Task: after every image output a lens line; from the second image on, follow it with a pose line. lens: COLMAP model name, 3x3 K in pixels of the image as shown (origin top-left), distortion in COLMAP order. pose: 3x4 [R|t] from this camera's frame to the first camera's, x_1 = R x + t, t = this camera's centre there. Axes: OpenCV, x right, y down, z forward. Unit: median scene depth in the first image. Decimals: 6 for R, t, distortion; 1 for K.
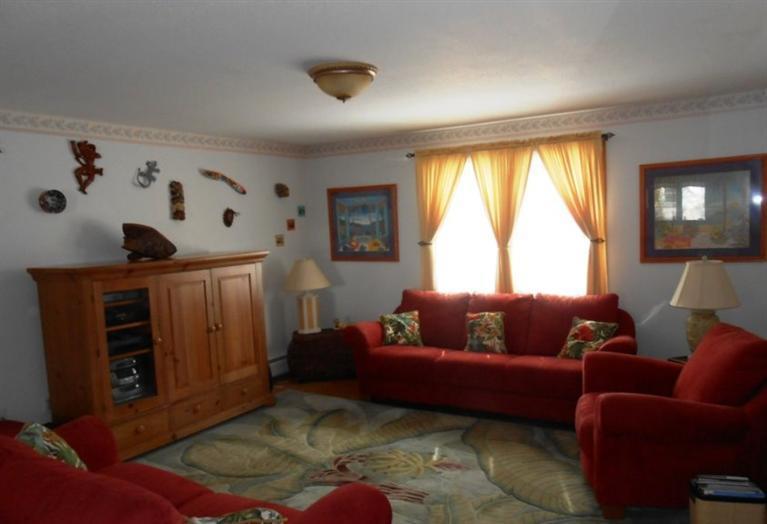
lens RADIAL K [[566.3, 0, 385.2], [0, 566.3, 294.7], [0, 0, 1]] dist [-0.001303, -0.000372]
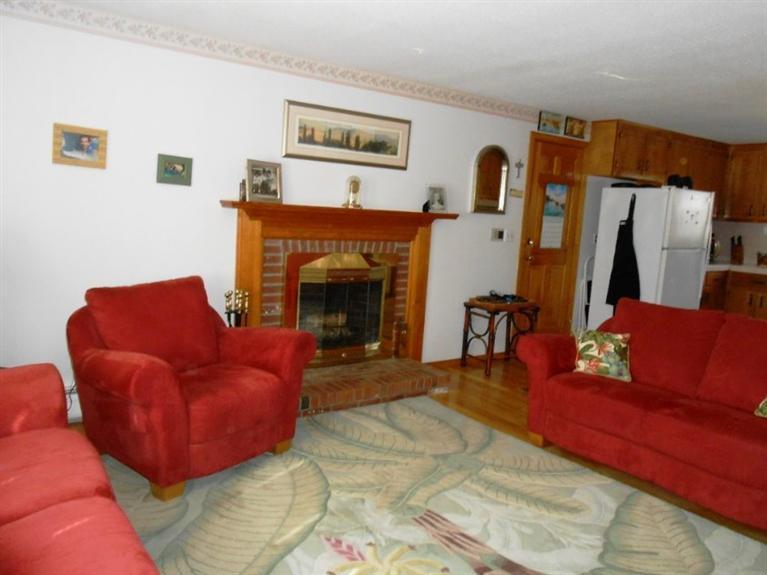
lens RADIAL K [[615.2, 0, 376.4], [0, 615.2, 289.2], [0, 0, 1]] dist [-0.048599, 0.054749]
pose [[-0.933110, -0.065321, 0.353609, -0.115789], [0.014310, 0.975838, 0.218025, -0.112510], [-0.359307, 0.208501, -0.909630, 1.242161]]
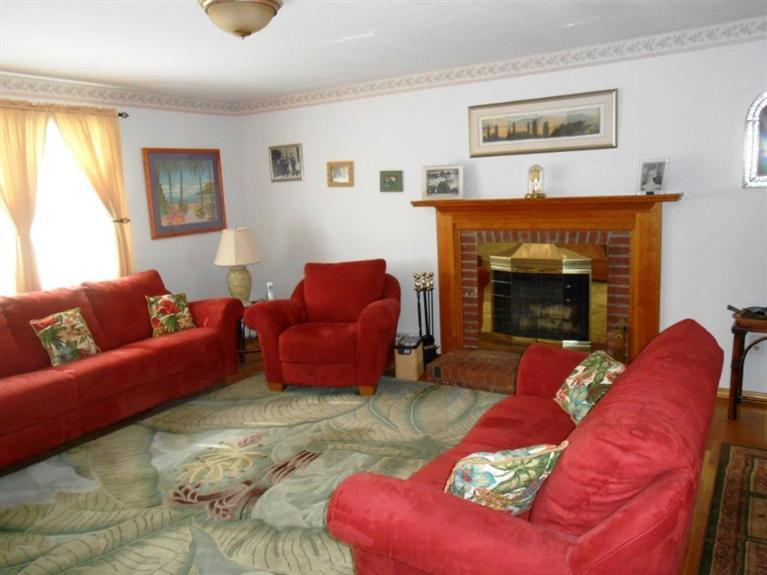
lens RADIAL K [[615.2, 0, 376.4], [0, 615.2, 289.2], [0, 0, 1]] dist [-0.048599, 0.054749]
pose [[0.033870, -0.131124, 0.990787, -0.714543], [0.155534, 0.979969, 0.124375, -0.042627], [-0.987250, 0.149888, 0.053586, 0.544444]]
